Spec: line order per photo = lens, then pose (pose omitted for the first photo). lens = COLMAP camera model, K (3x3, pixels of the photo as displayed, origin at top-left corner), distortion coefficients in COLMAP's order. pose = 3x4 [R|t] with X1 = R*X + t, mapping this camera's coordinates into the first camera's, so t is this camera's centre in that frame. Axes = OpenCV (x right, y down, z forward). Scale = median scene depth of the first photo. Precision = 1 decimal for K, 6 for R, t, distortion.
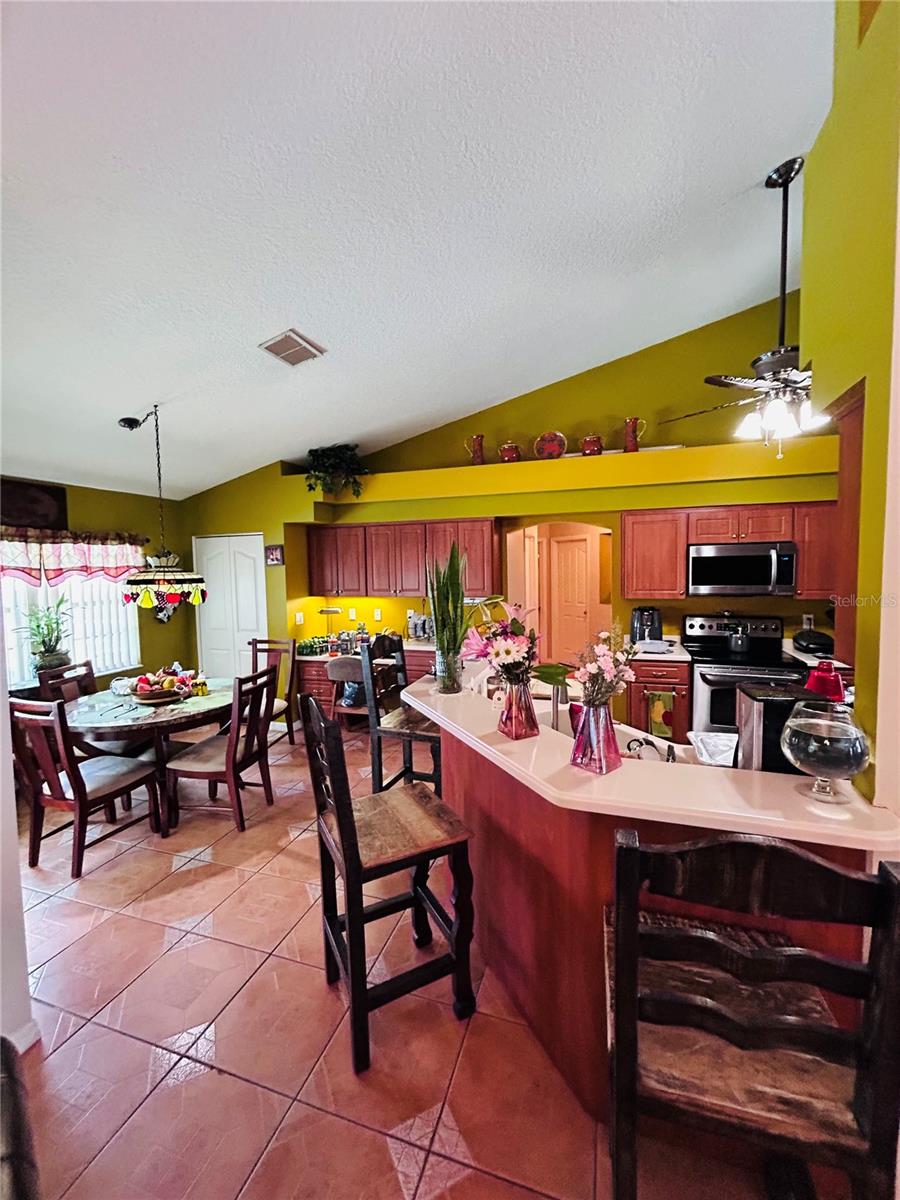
lens RADIAL K [[479.4, 0, 447.7], [0, 479.4, 594.5], [0, 0, 1]] dist [-0.003812, 0.001081]
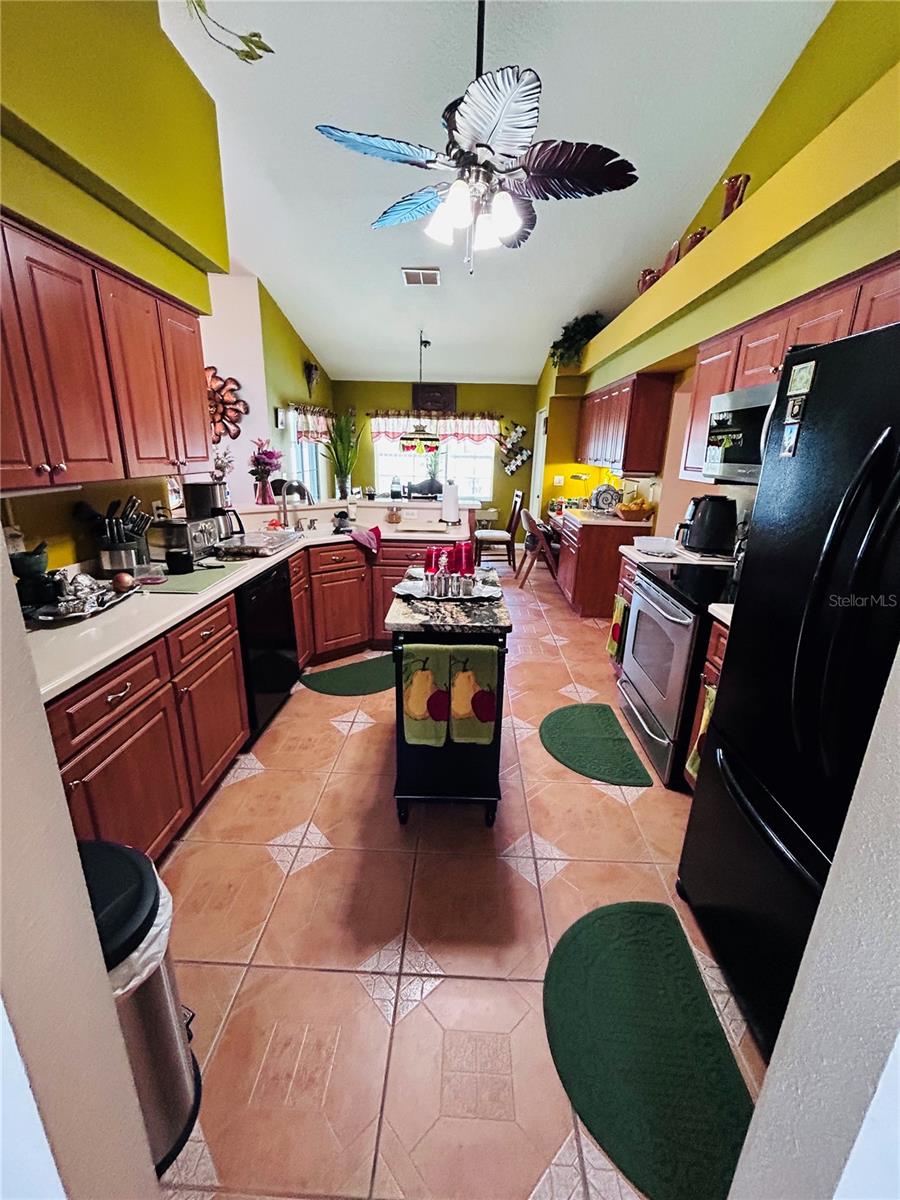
lens RADIAL K [[479.4, 0, 453.7], [0, 479.4, 591.9], [0, 0, 1]] dist [-0.003812, 0.001081]
pose [[0.290989, 0.299810, -0.908537, 0.895077], [-0.088526, 0.953994, 0.286457, -0.006698], [0.952622, -0.002927, 0.304143, 0.430623]]
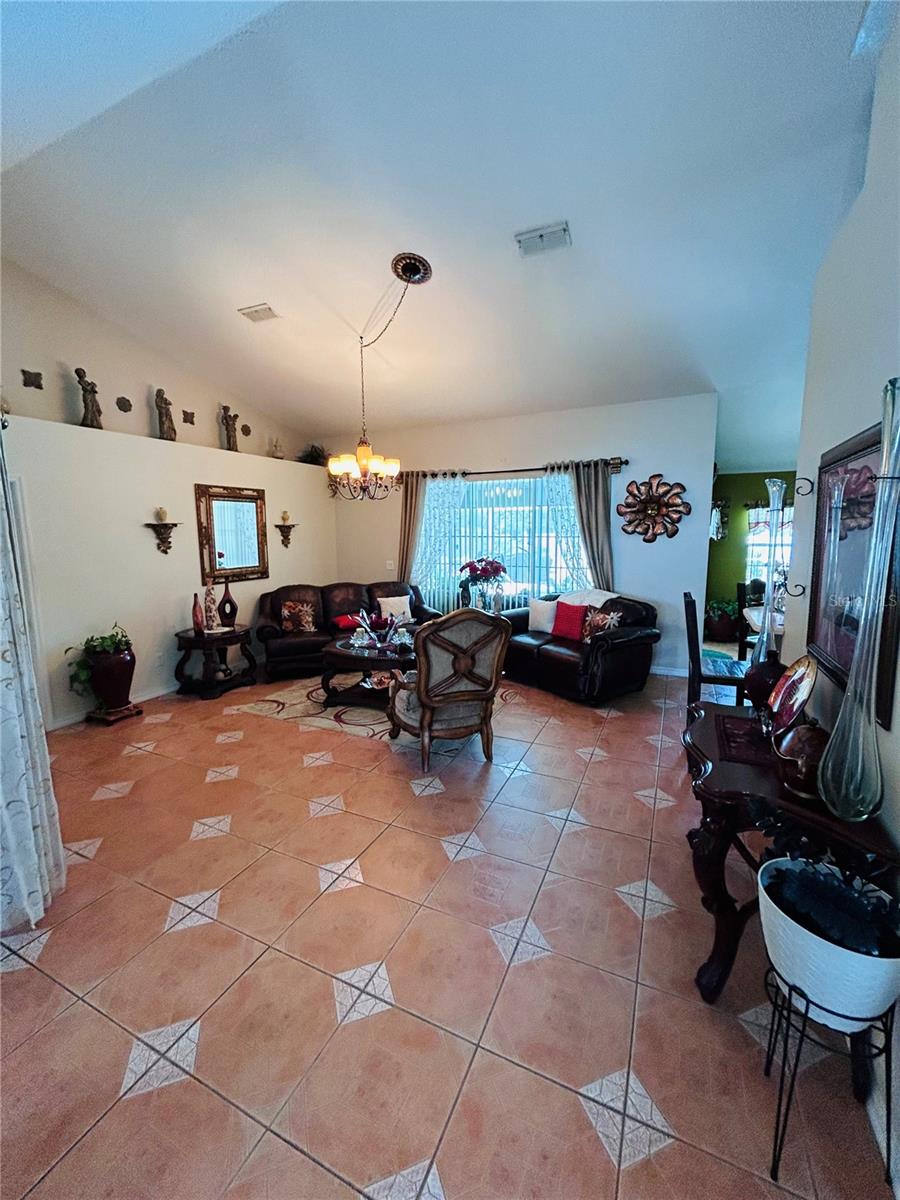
lens RADIAL K [[479.4, 0, 453.5], [0, 479.4, 600.1], [0, 0, 1]] dist [-0.003812, 0.001081]
pose [[-0.117532, 0.163596, -0.979501, 0.872075], [-0.046671, 0.984338, 0.170004, -0.005898], [0.991972, 0.065696, -0.108056, -0.108731]]
